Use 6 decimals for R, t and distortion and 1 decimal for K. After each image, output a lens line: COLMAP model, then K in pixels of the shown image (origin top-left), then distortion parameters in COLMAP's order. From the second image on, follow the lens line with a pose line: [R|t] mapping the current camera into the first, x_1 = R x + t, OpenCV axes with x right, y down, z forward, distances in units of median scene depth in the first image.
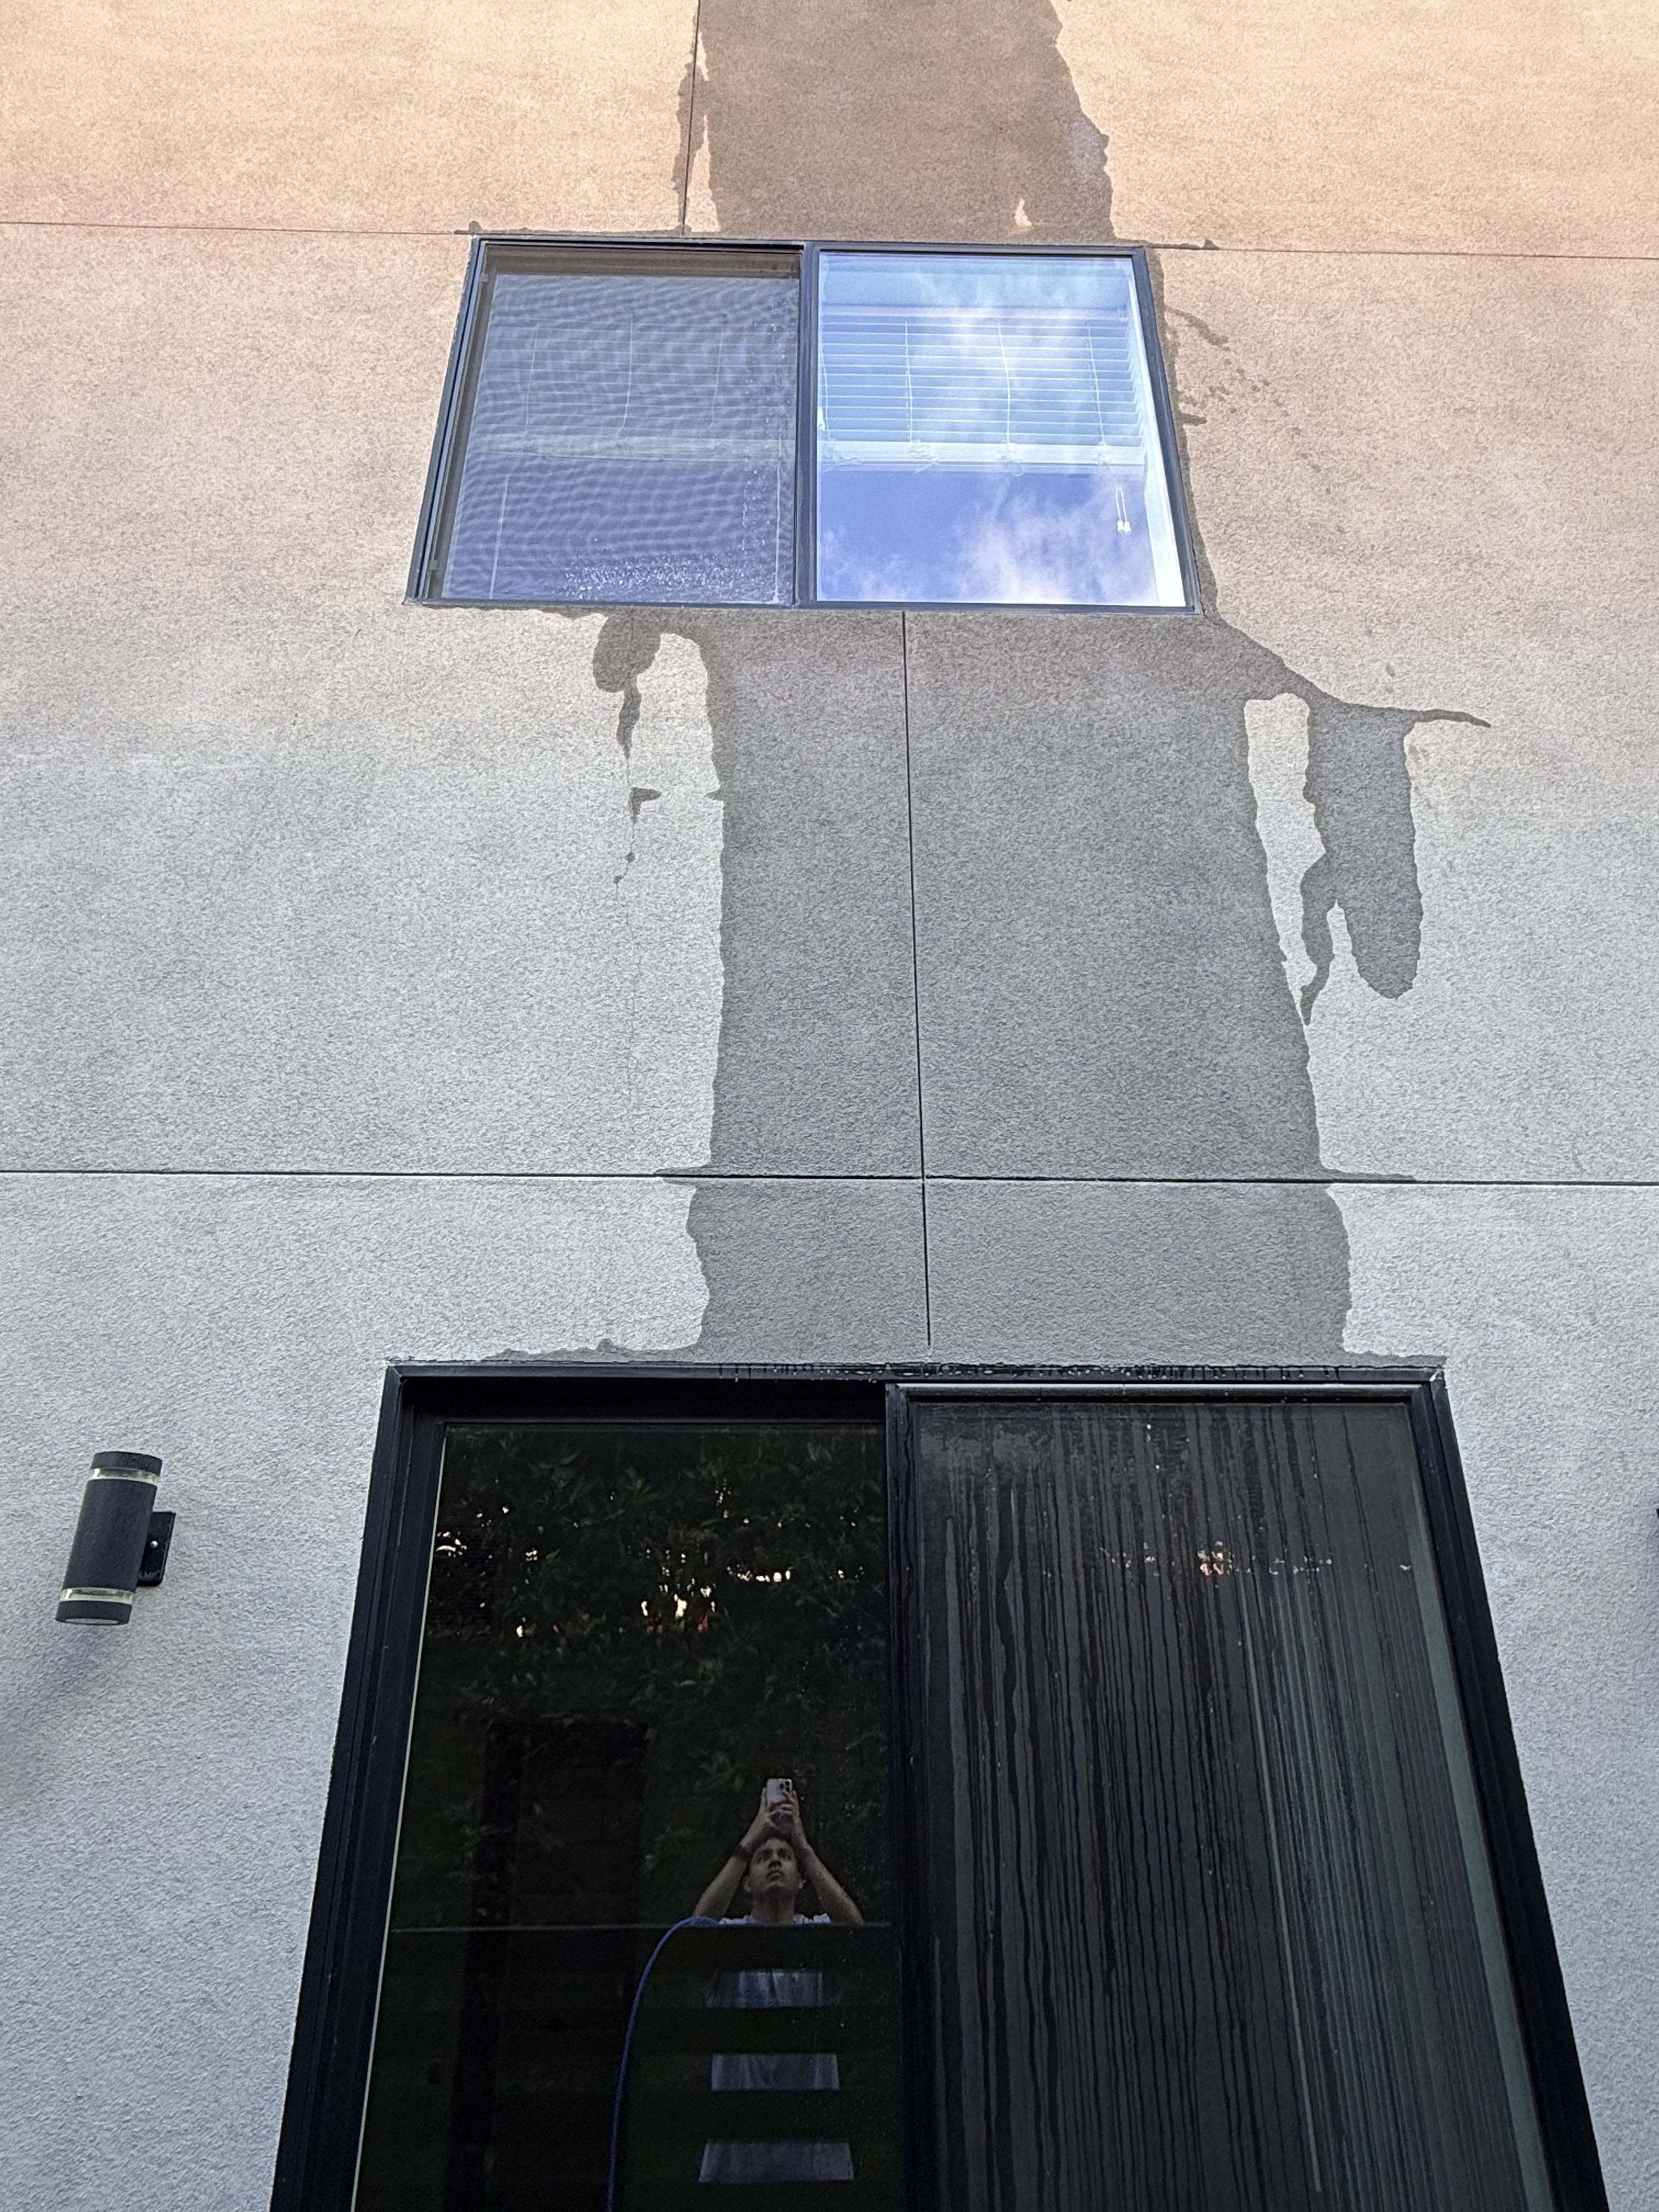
lens RADIAL K [[1384.2, 0, 837.9], [0, 1384.2, 1094.1], [0, 0, 1]] dist [-0.000502, -0.000191]
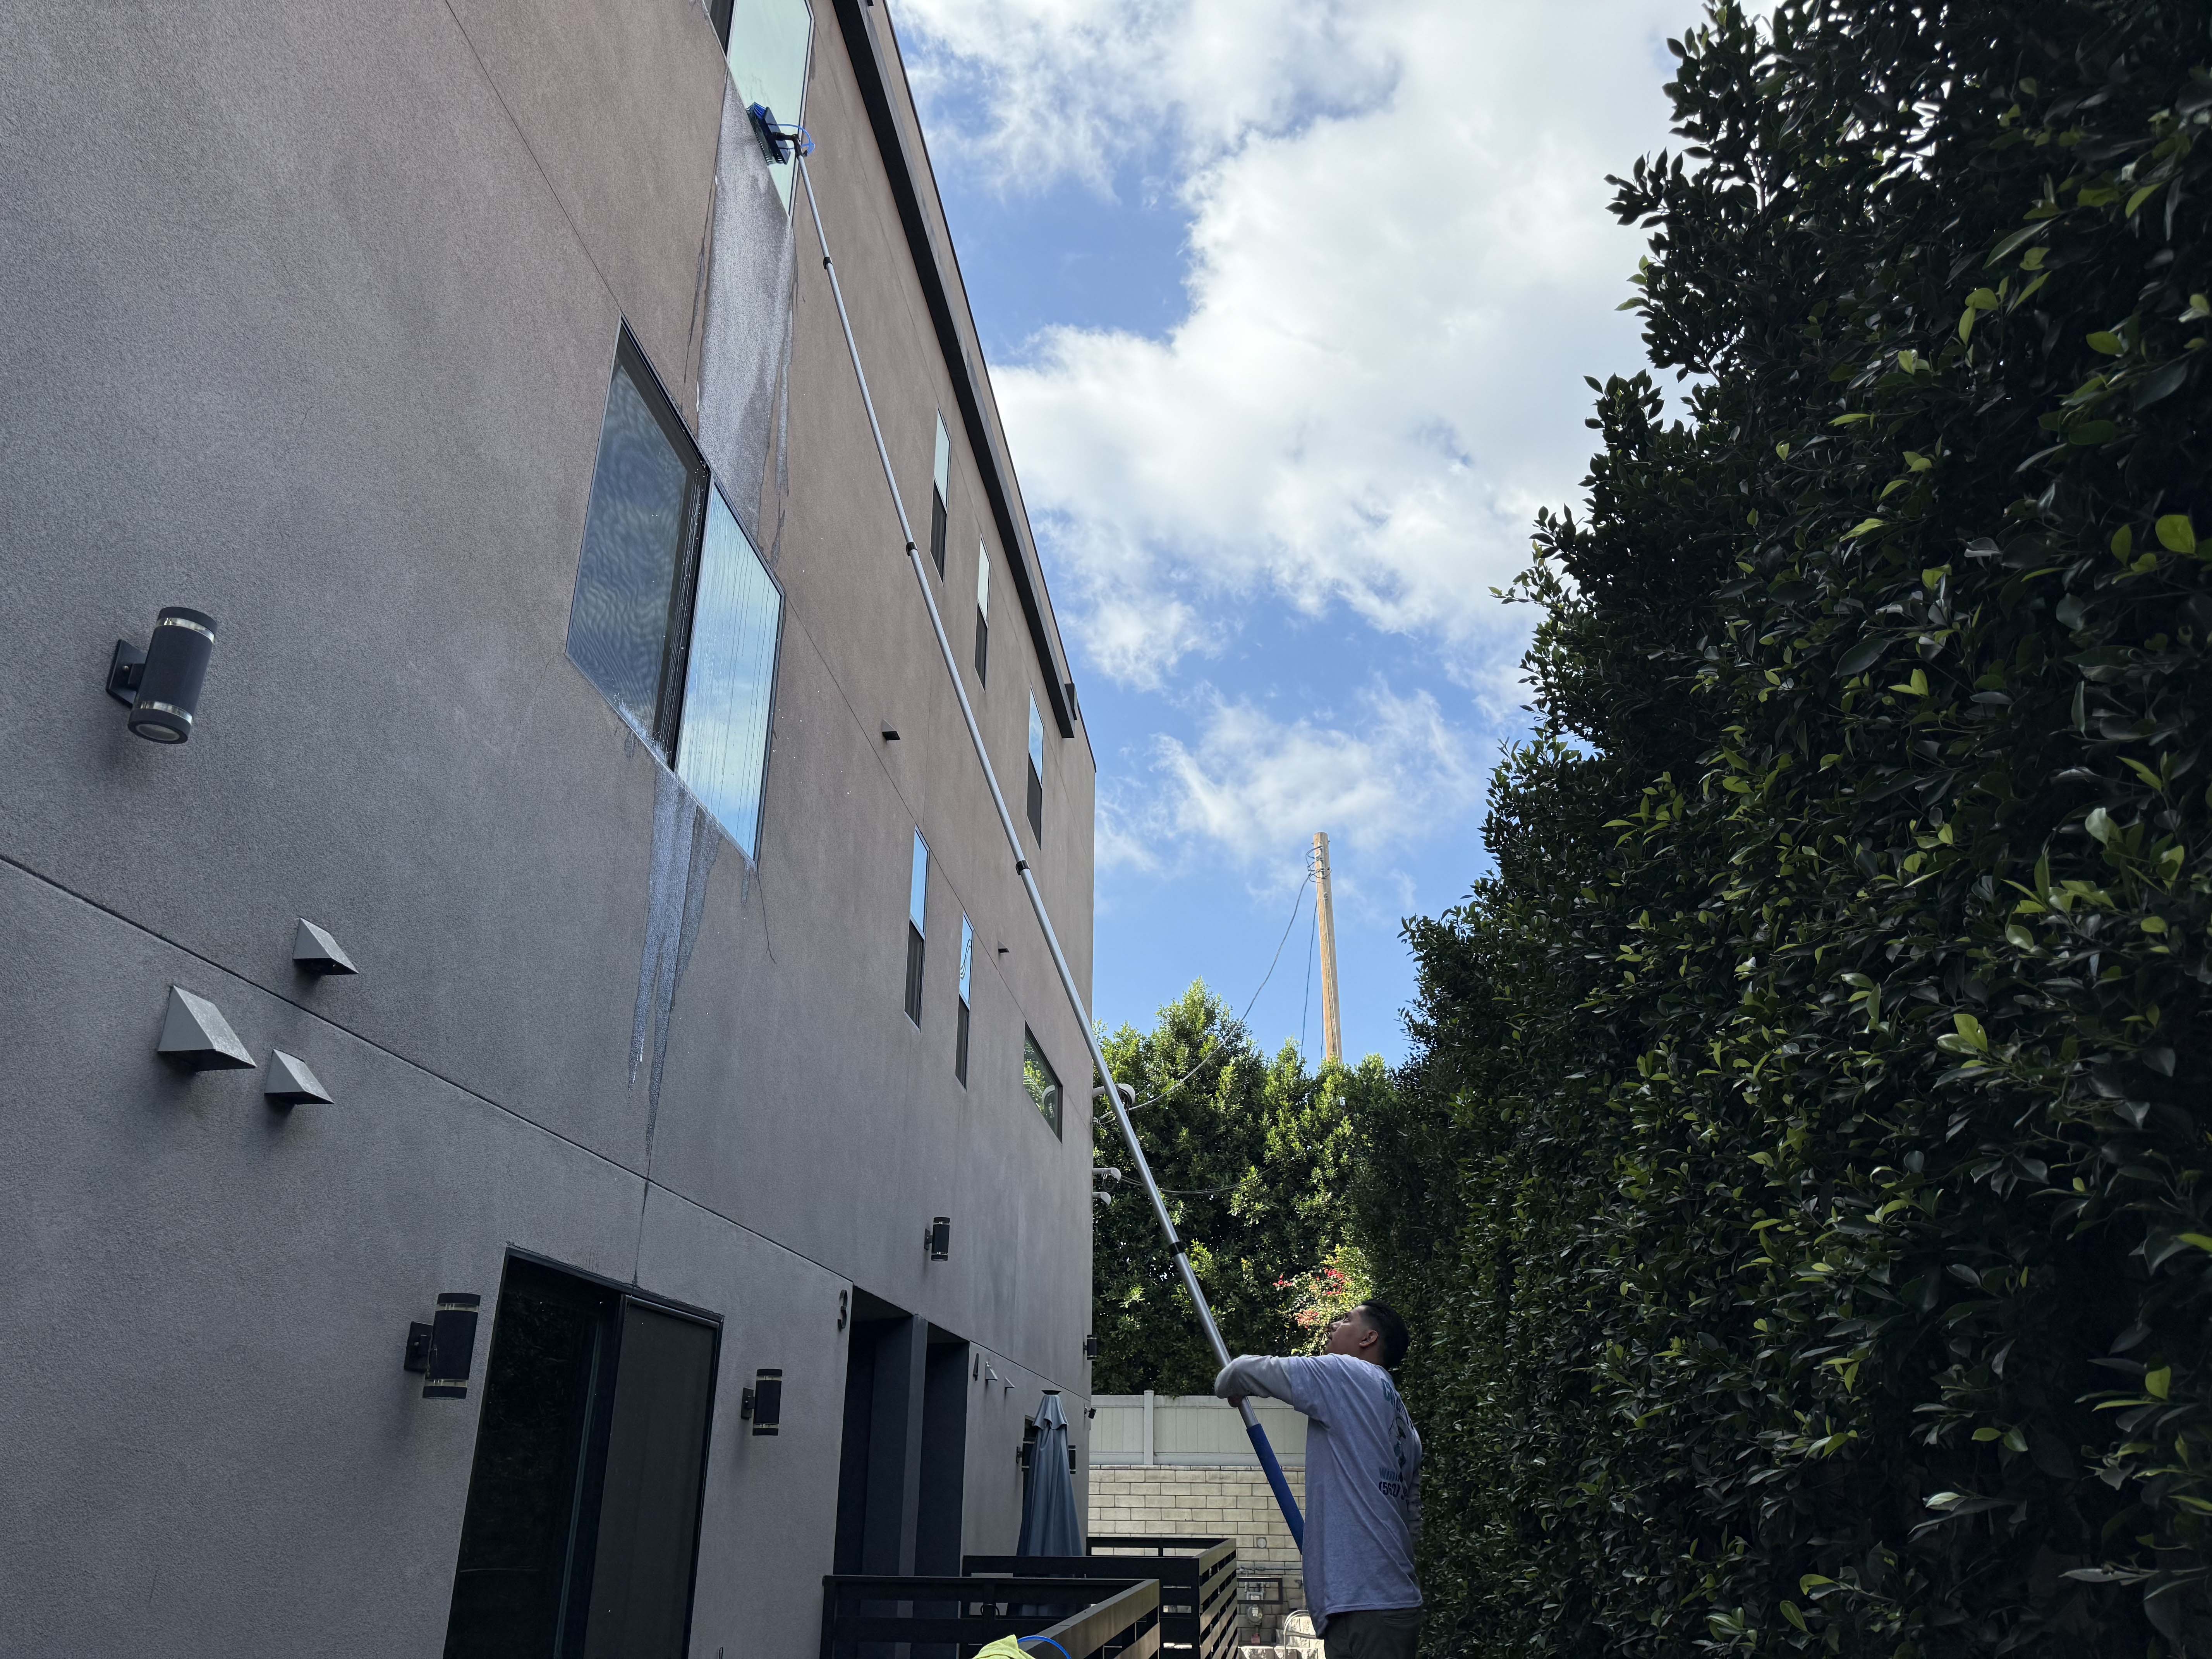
lens RADIAL K [[1557.7, 0, 1110.3], [0, 1557.7, 835.1], [0, 0, 1]] dist [0.067382, -0.086671]
pose [[0.134724, 0.391732, 0.910162, -1.717689], [-0.446700, 0.843915, -0.297098, 0.016867], [-0.884482, -0.366544, 0.288682, 0.012818]]
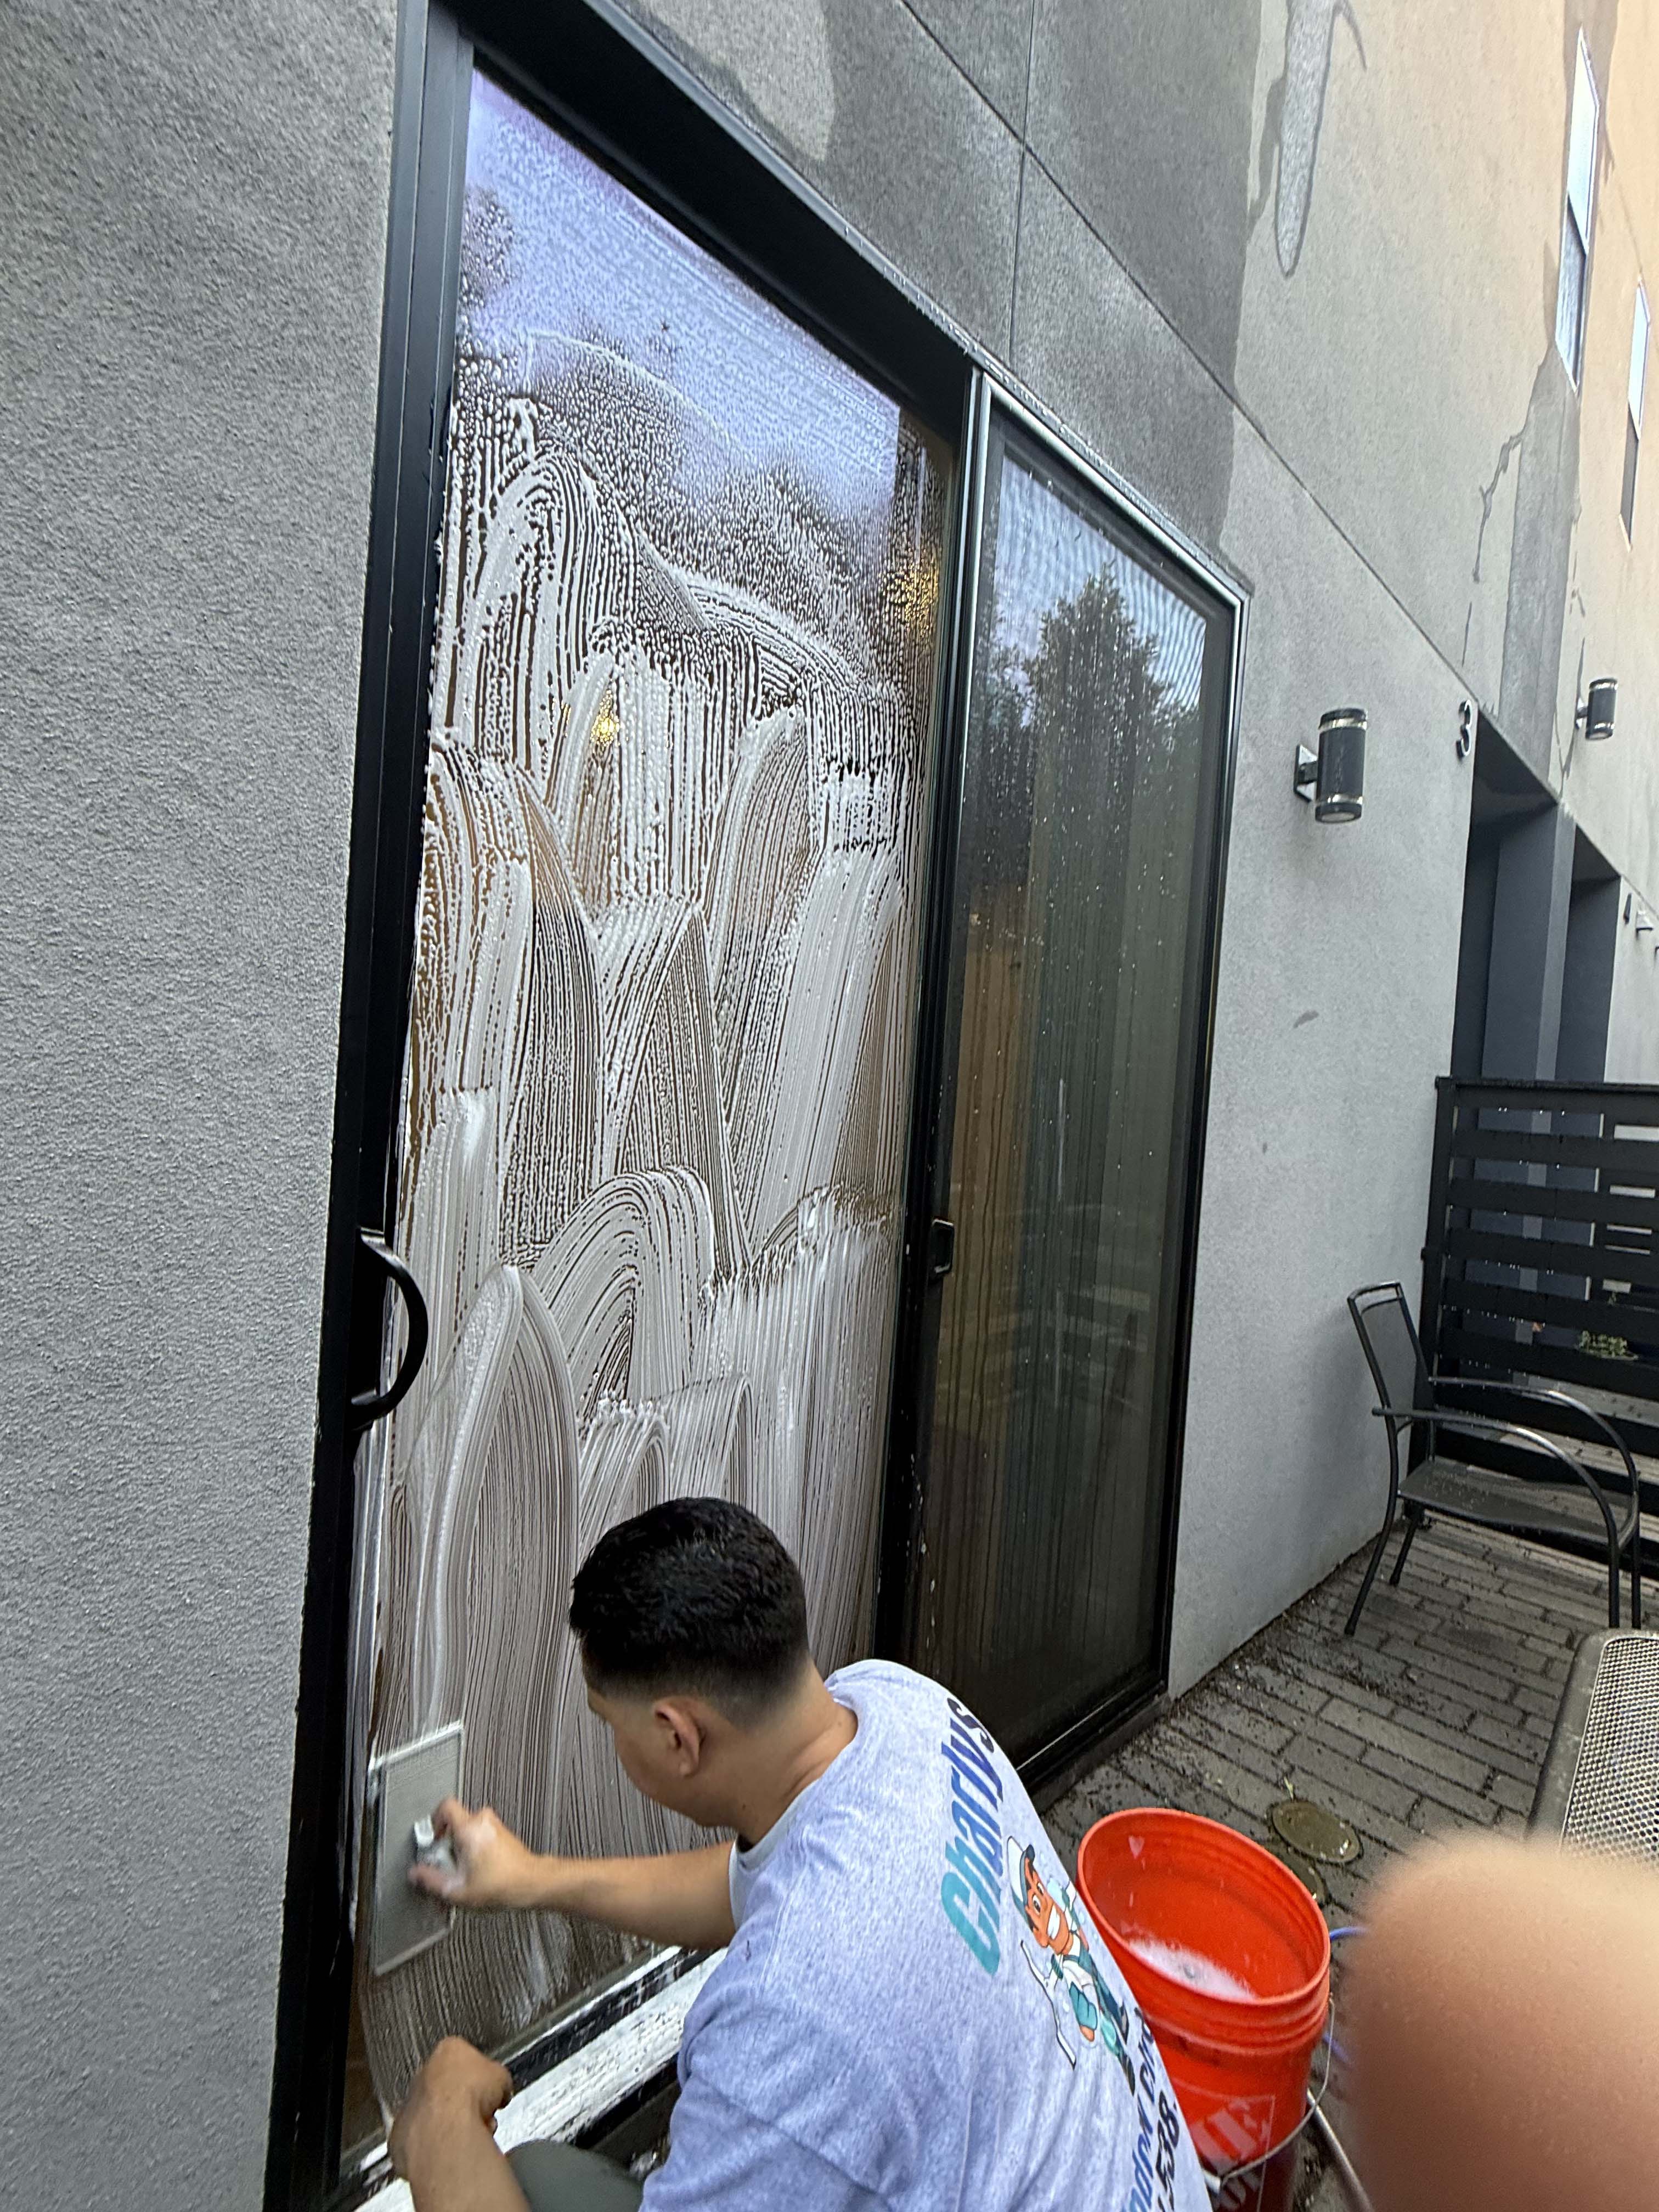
lens RADIAL K [[998.3, 0, 832.7], [0, 998.3, 1097.6], [0, 0, 1]] dist [-0.002374, 0.000124]
pose [[0.733616, 0.044214, 0.678124, -0.363657], [-0.366269, 0.866262, 0.339760, 0.354746], [-0.572411, -0.497629, 0.651698, 0.333845]]
